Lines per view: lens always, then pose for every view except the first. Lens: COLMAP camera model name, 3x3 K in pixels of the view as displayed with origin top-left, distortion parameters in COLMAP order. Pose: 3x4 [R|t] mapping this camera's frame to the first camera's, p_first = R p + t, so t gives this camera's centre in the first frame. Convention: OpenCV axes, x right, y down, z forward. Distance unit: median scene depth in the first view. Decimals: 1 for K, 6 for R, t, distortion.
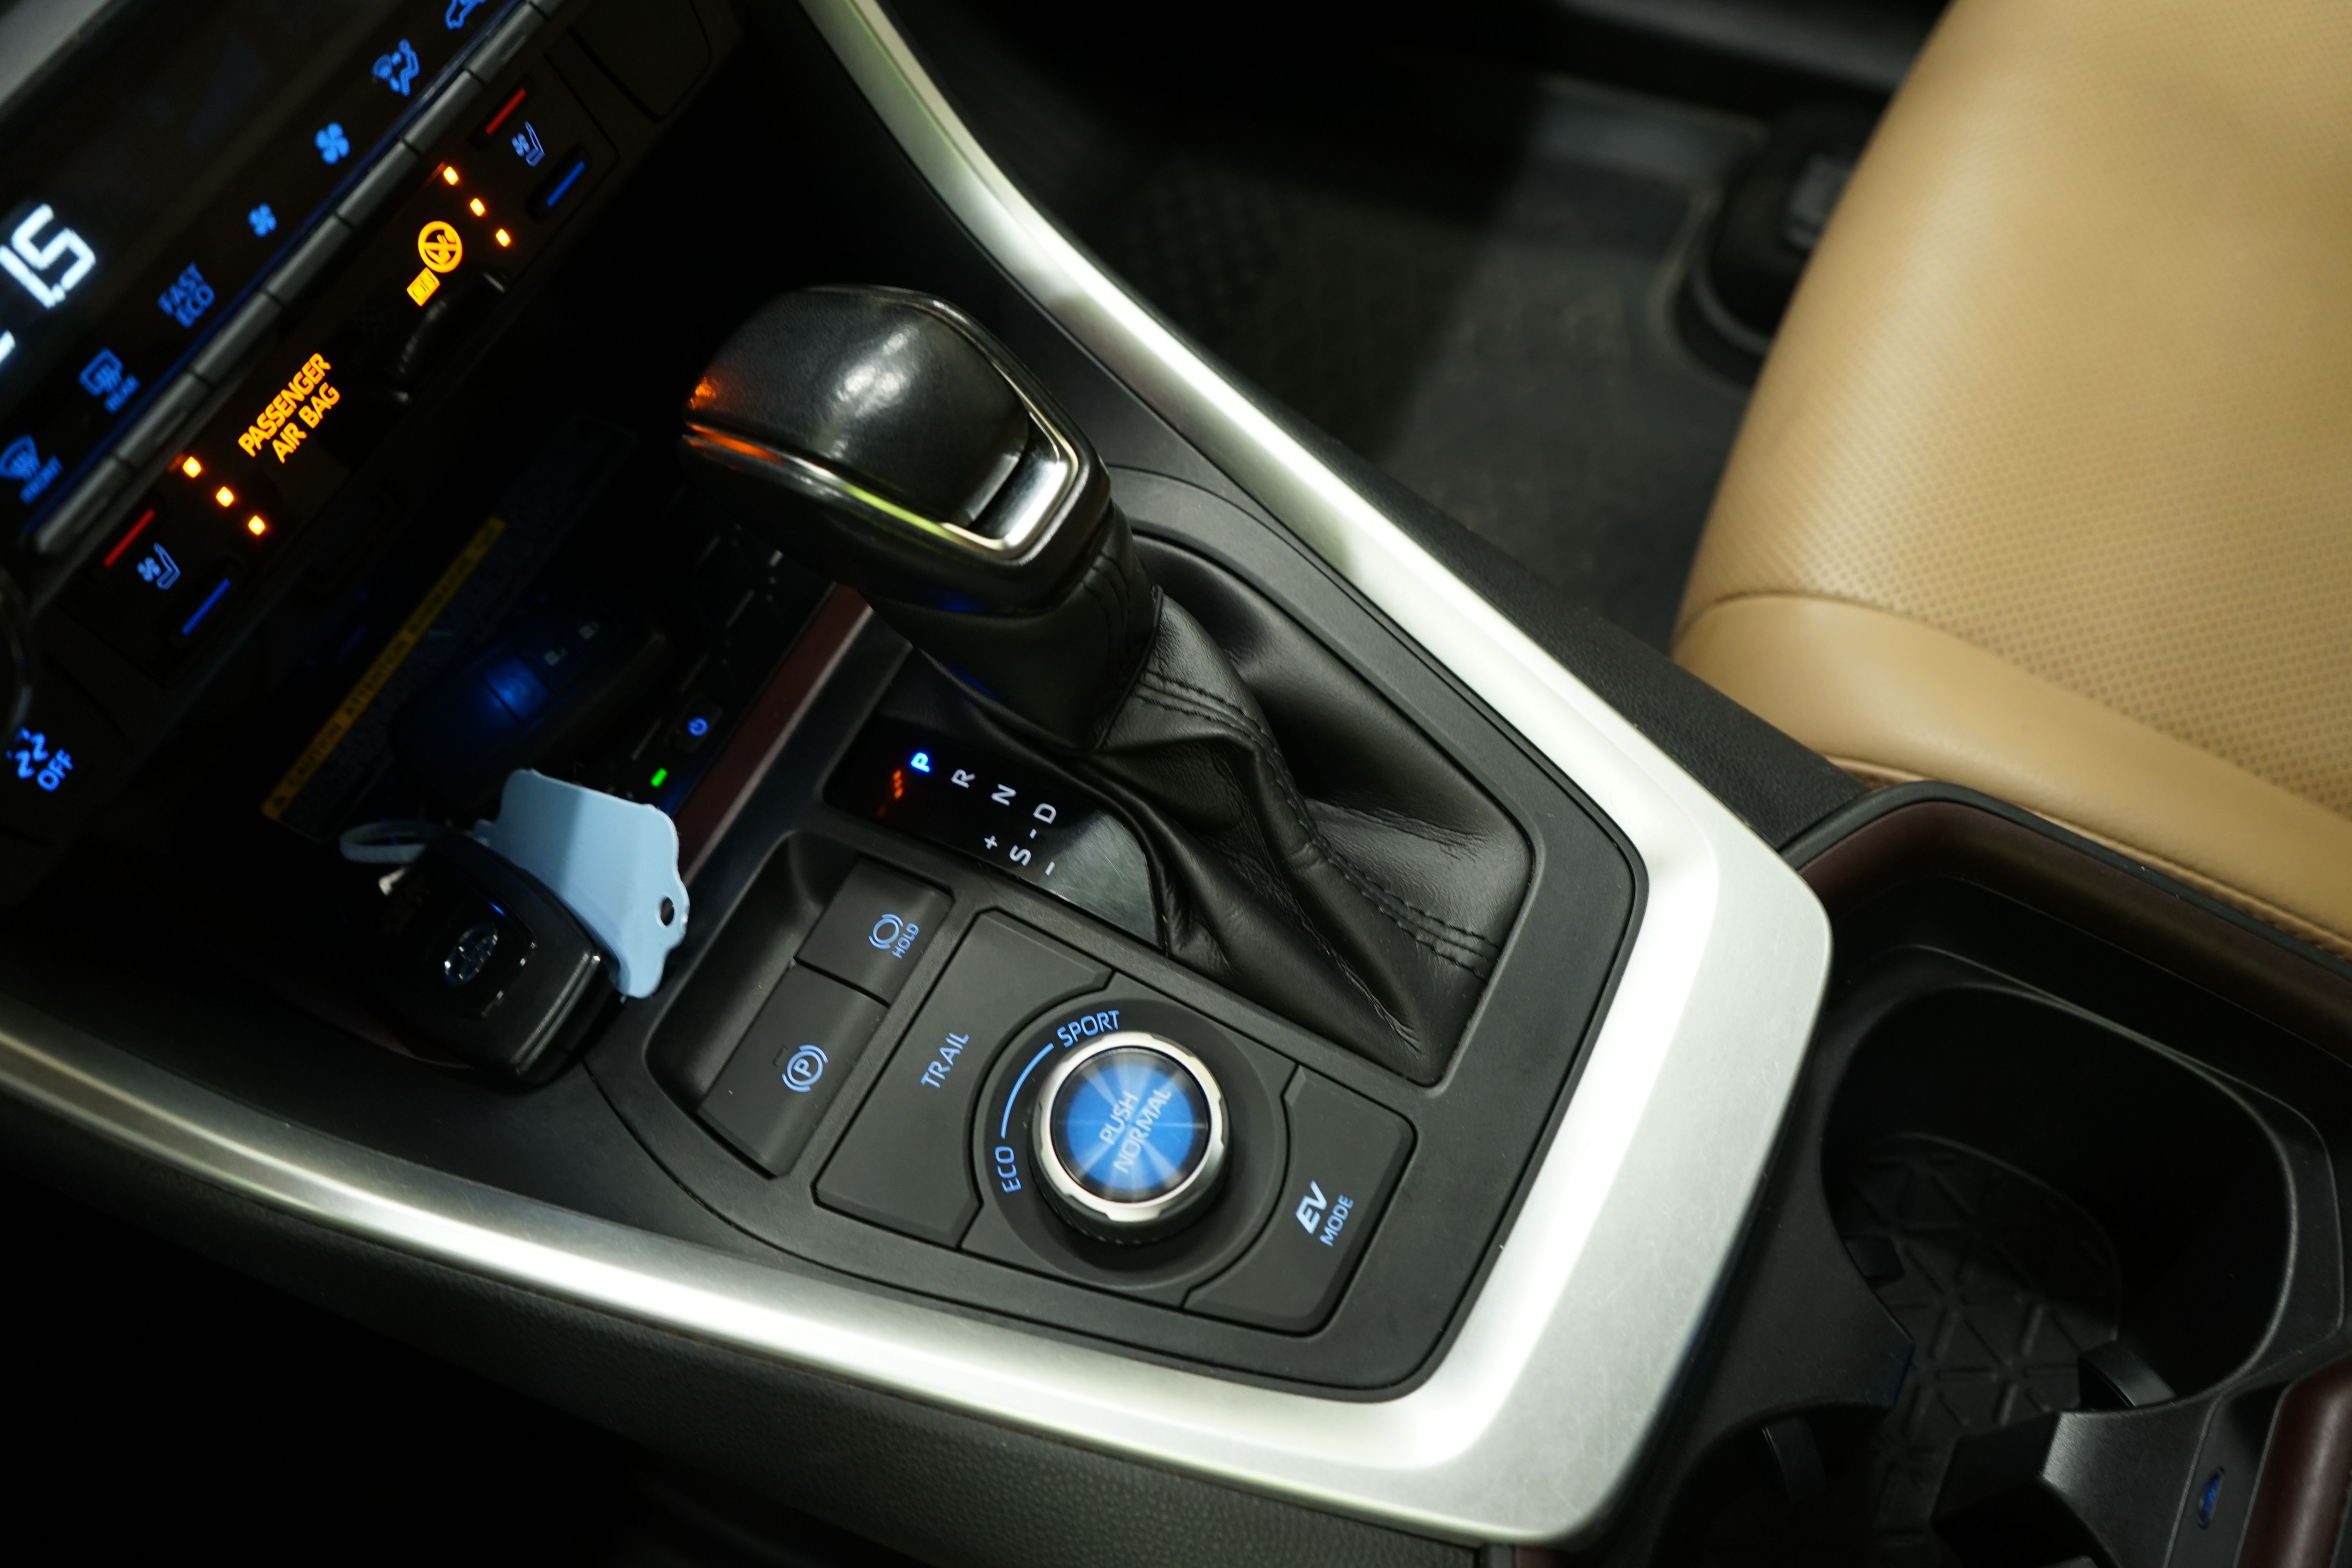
lens RADIAL K [[1931.2, 0, 1167.7], [0, 1931.2, 774.9], [0, 0, 1]] dist [-0.002748, 0.007002]
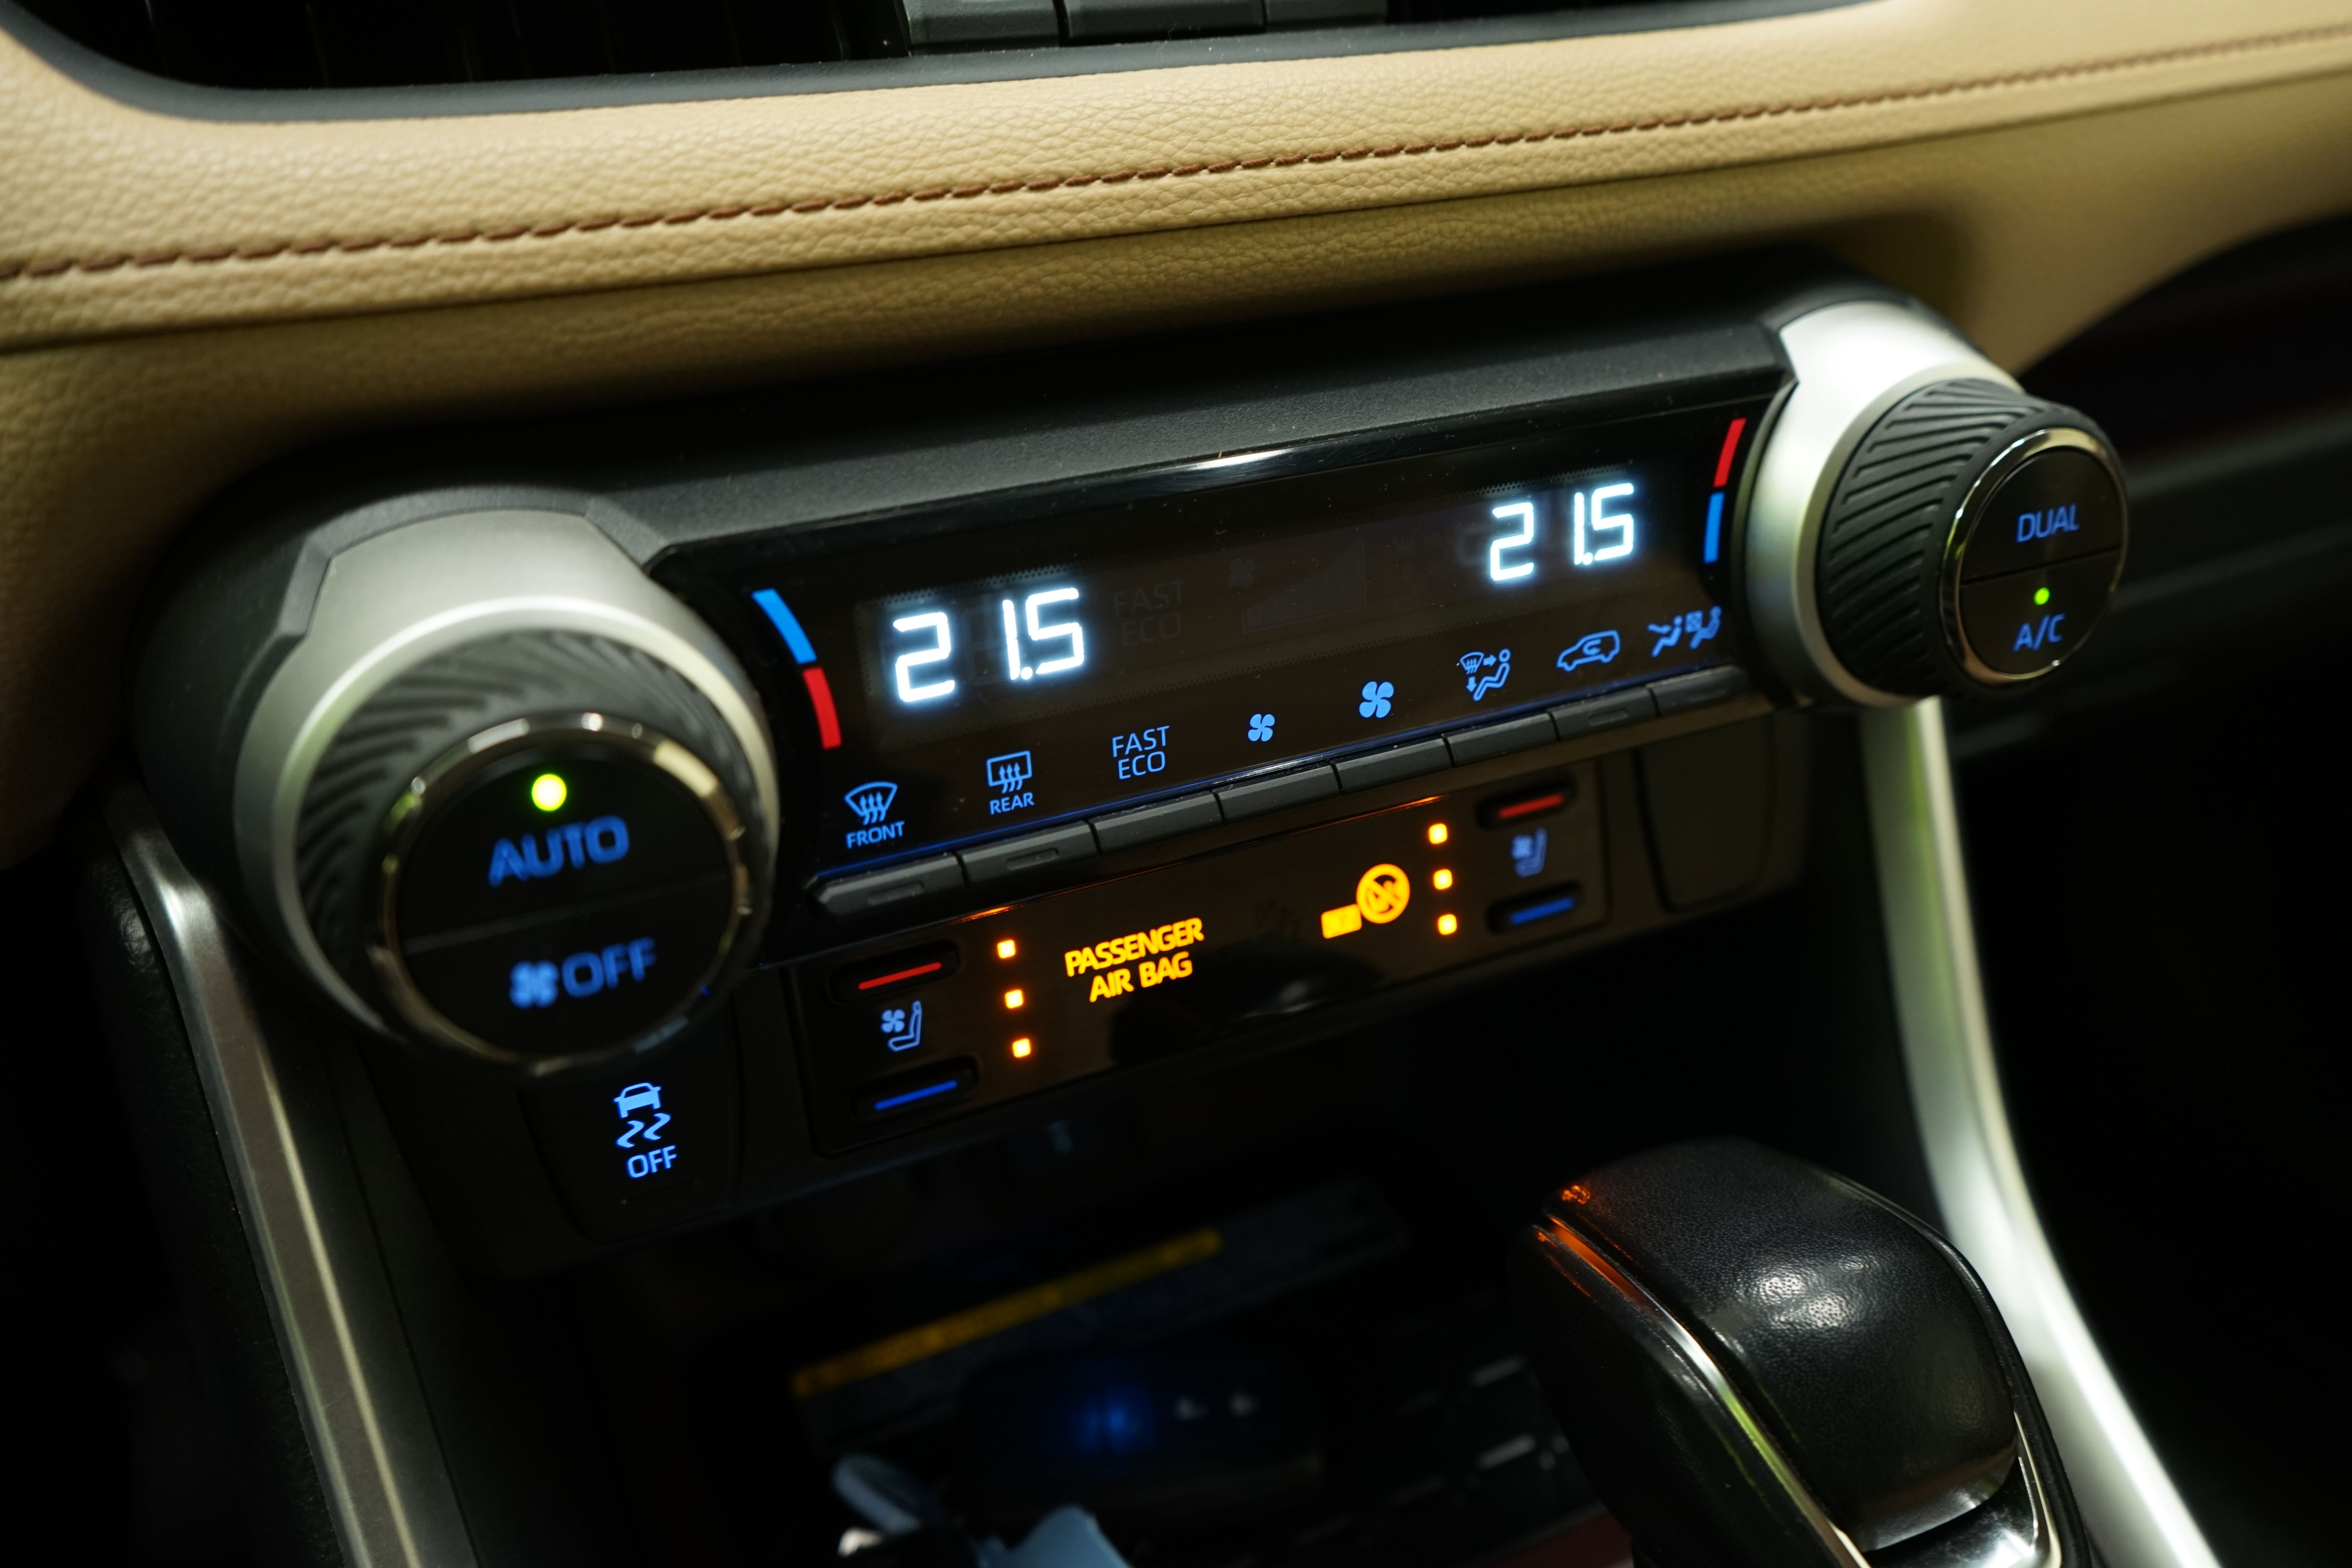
lens RADIAL K [[1931.2, 0, 1167.7], [0, 1931.2, 774.9], [0, 0, 1]] dist [-0.002748, 0.007002]
pose [[0.808519, 0.402963, -0.428856, -0.120601], [-0.561477, 0.746436, -0.357179, 0.041062], [0.176184, 0.529578, 0.829763, 0.276972]]
